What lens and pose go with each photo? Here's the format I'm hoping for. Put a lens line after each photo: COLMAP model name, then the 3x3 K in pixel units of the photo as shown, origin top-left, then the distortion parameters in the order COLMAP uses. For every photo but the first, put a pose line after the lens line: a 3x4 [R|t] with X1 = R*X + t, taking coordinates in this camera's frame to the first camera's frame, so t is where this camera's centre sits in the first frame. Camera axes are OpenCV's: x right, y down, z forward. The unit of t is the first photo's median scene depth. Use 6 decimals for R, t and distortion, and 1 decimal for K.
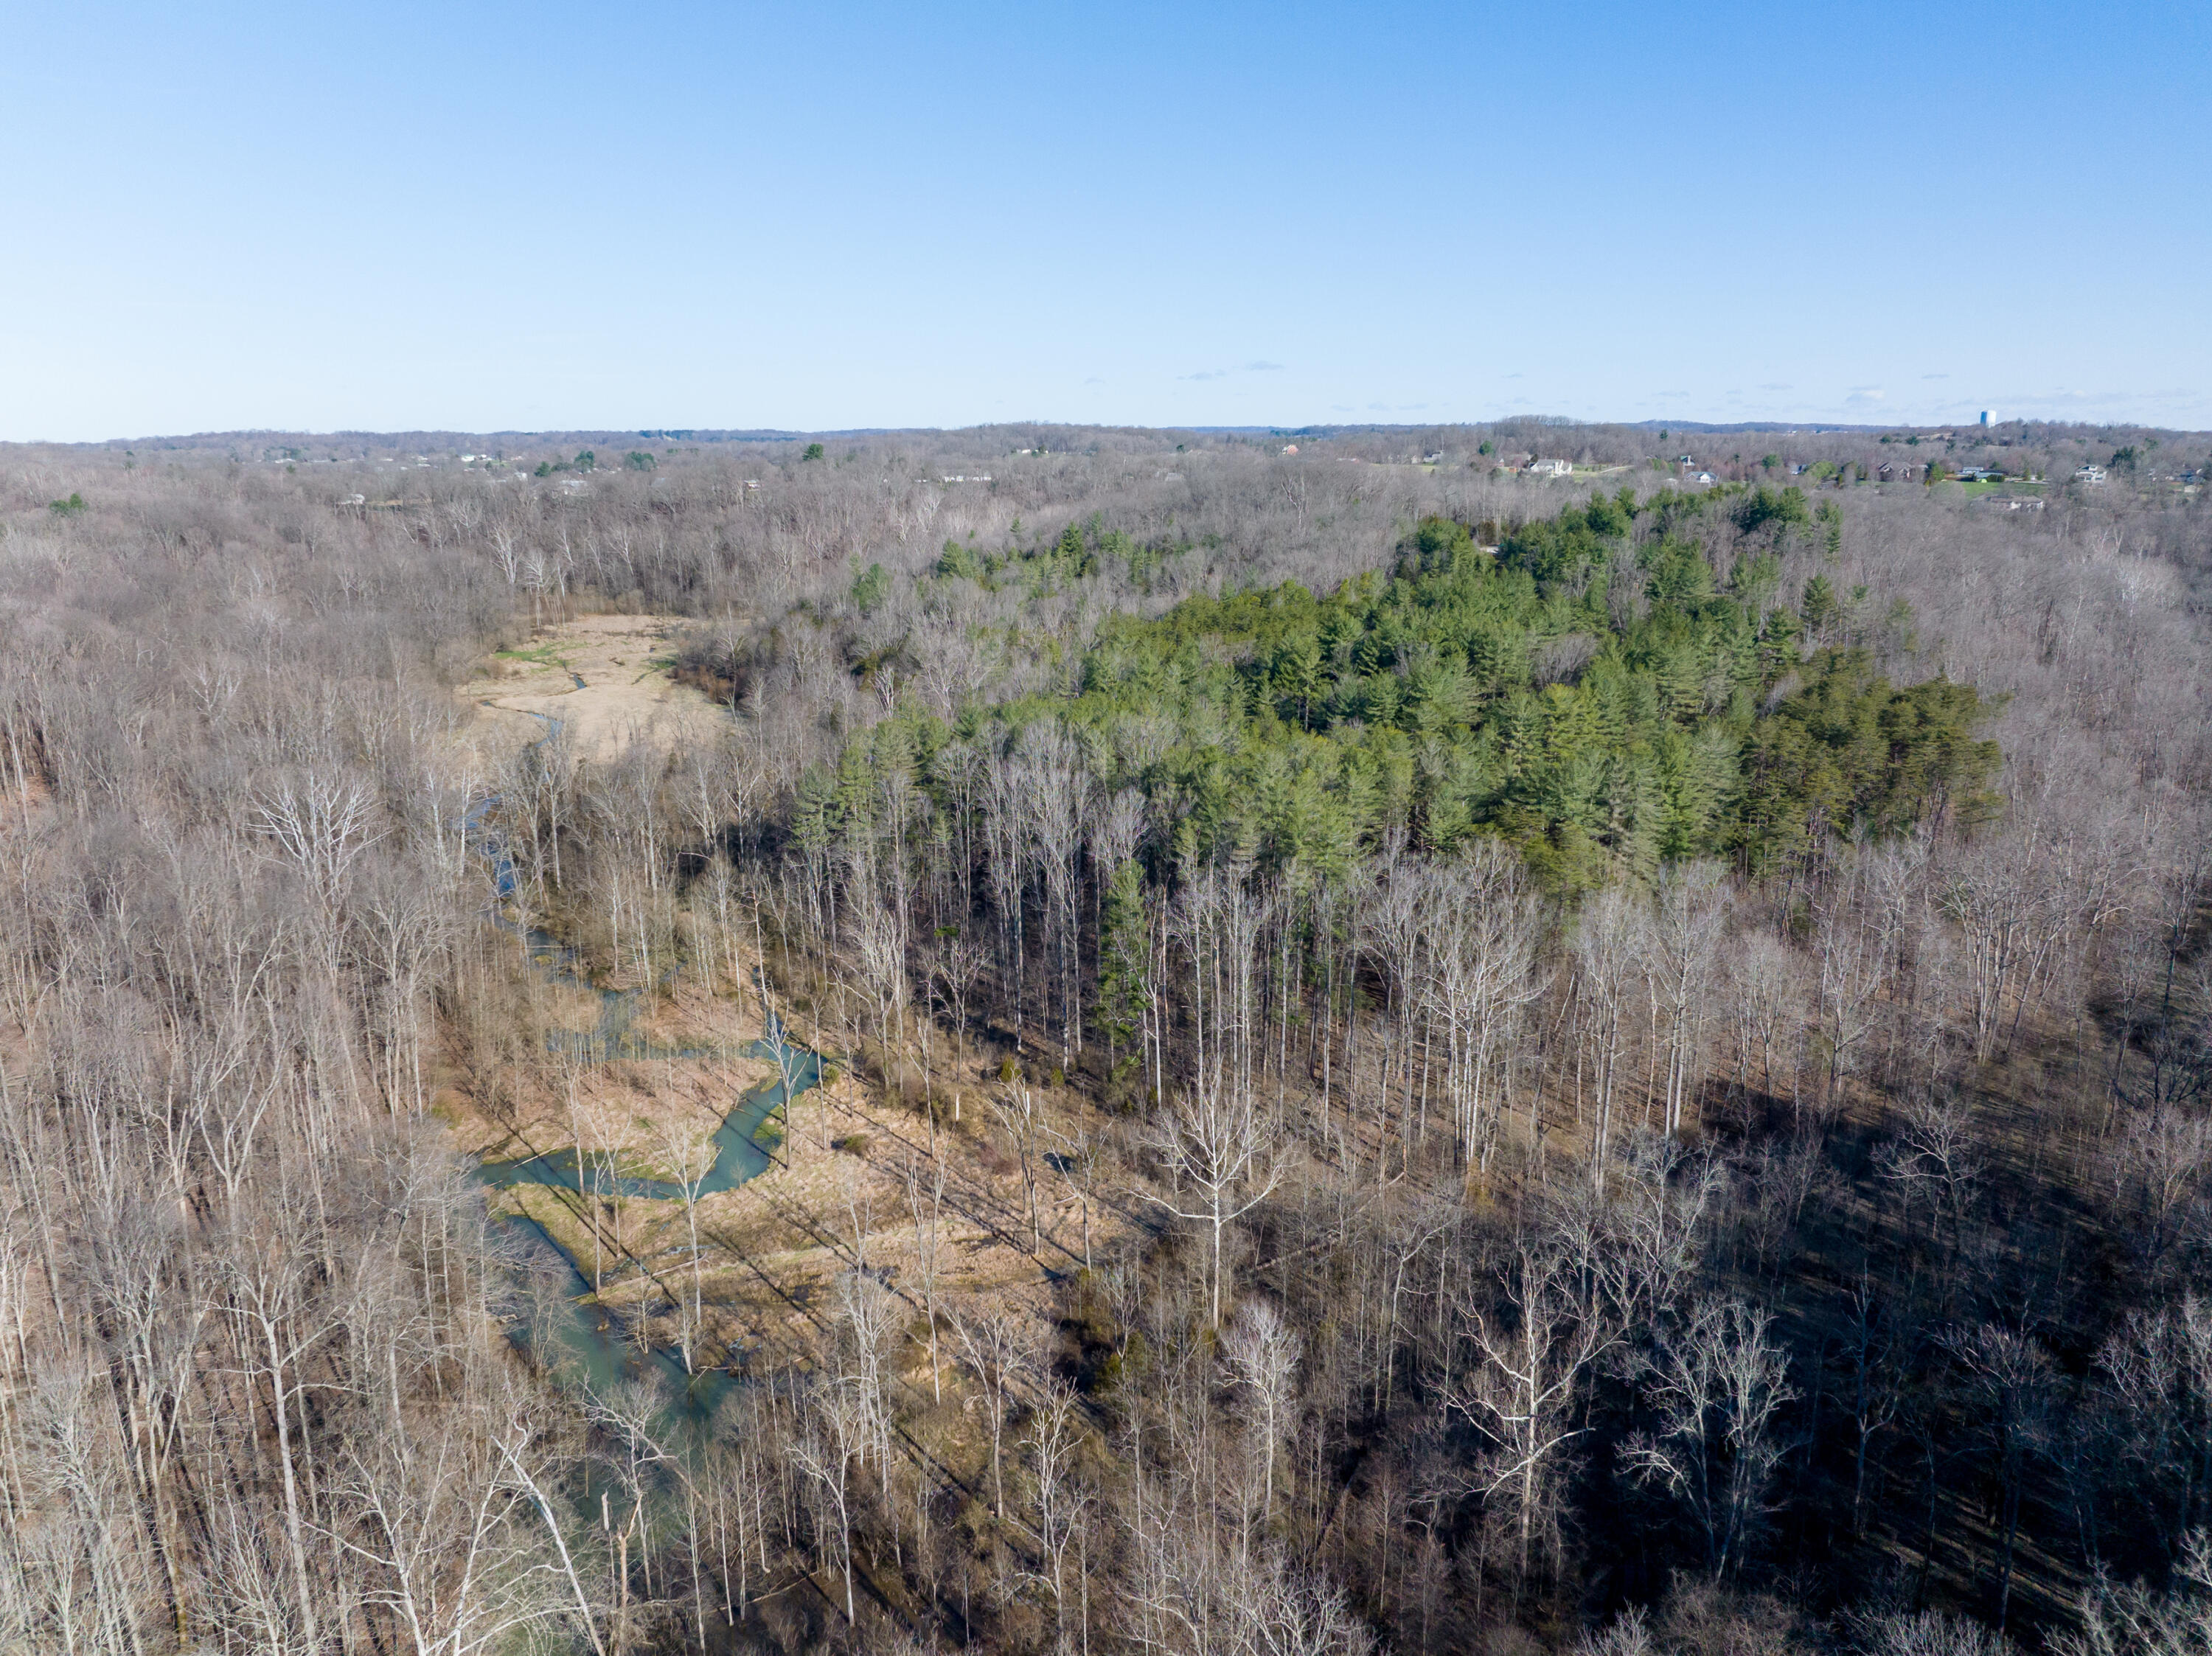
lens RADIAL K [[1590.0, 0, 1091.1], [0, 1590.0, 837.7], [0, 0, 1]] dist [-0.023690, -0.026036]
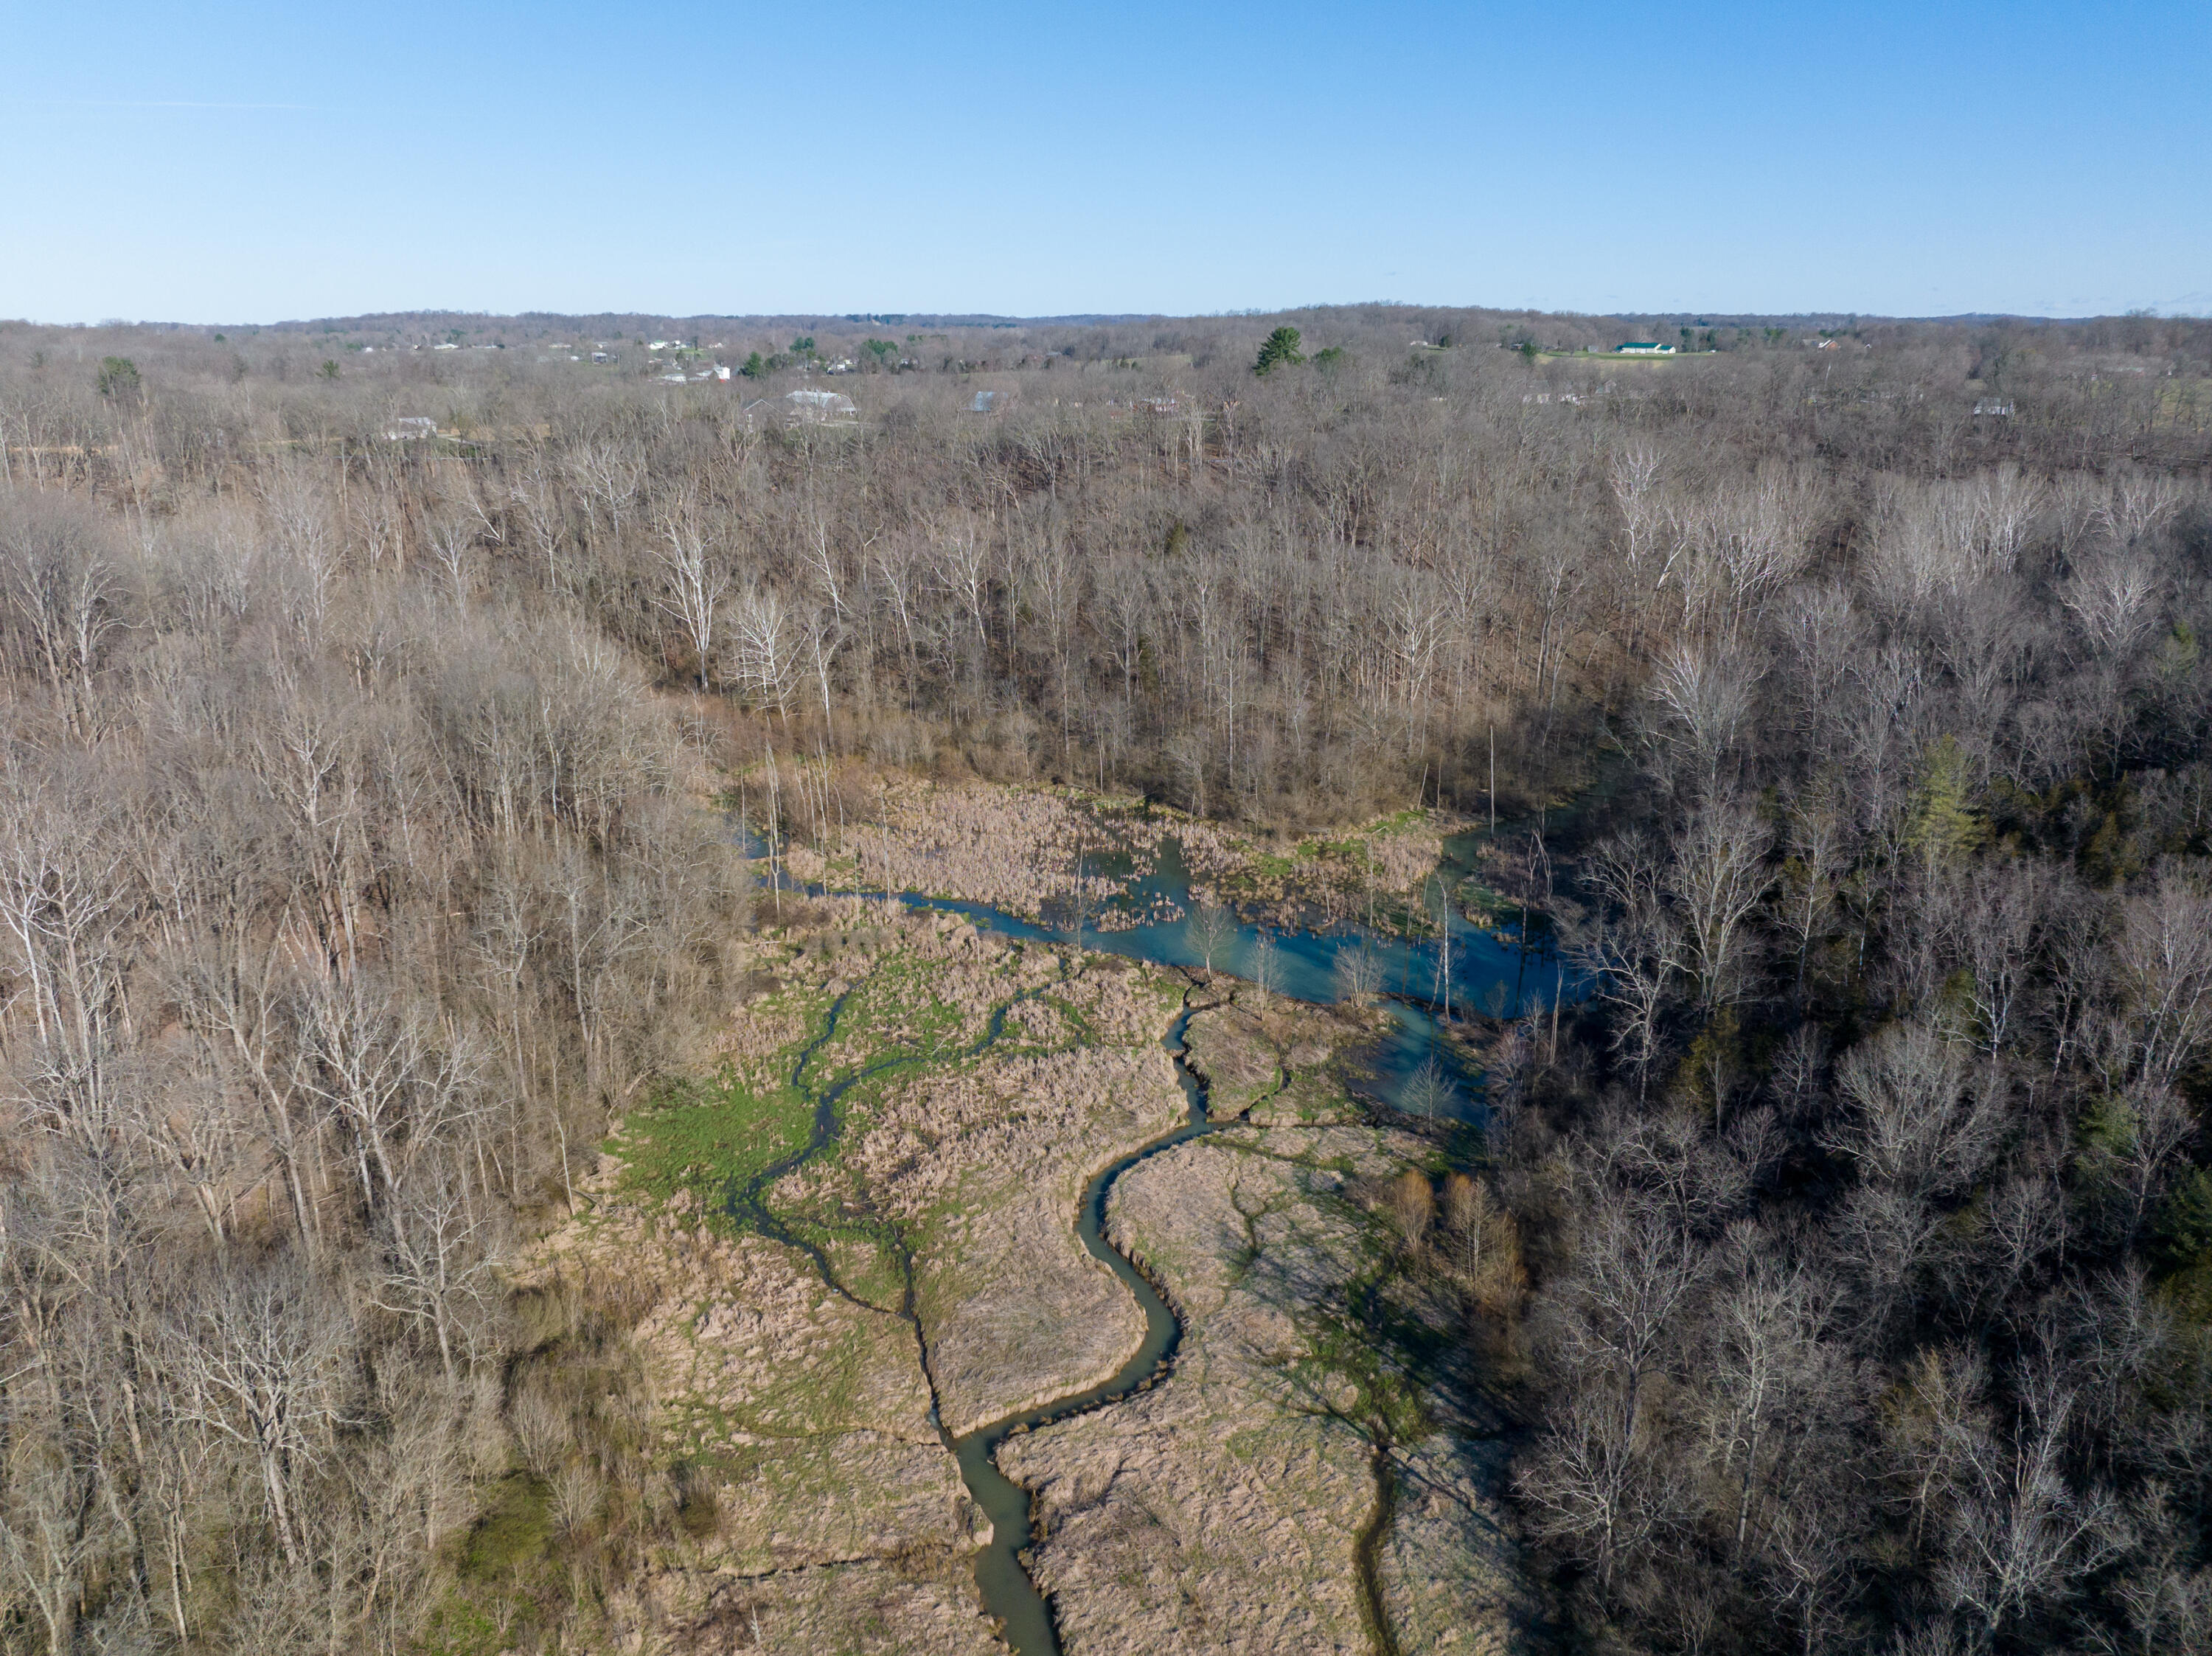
lens RADIAL K [[1590.0, 0, 1091.1], [0, 1590.0, 837.7], [0, 0, 1]] dist [-0.023690, -0.026036]
pose [[0.993192, 0.040032, -0.109390, -0.417819], [-0.032819, 0.997215, 0.066964, -0.280515], [0.111766, -0.062918, 0.991741, 1.146626]]
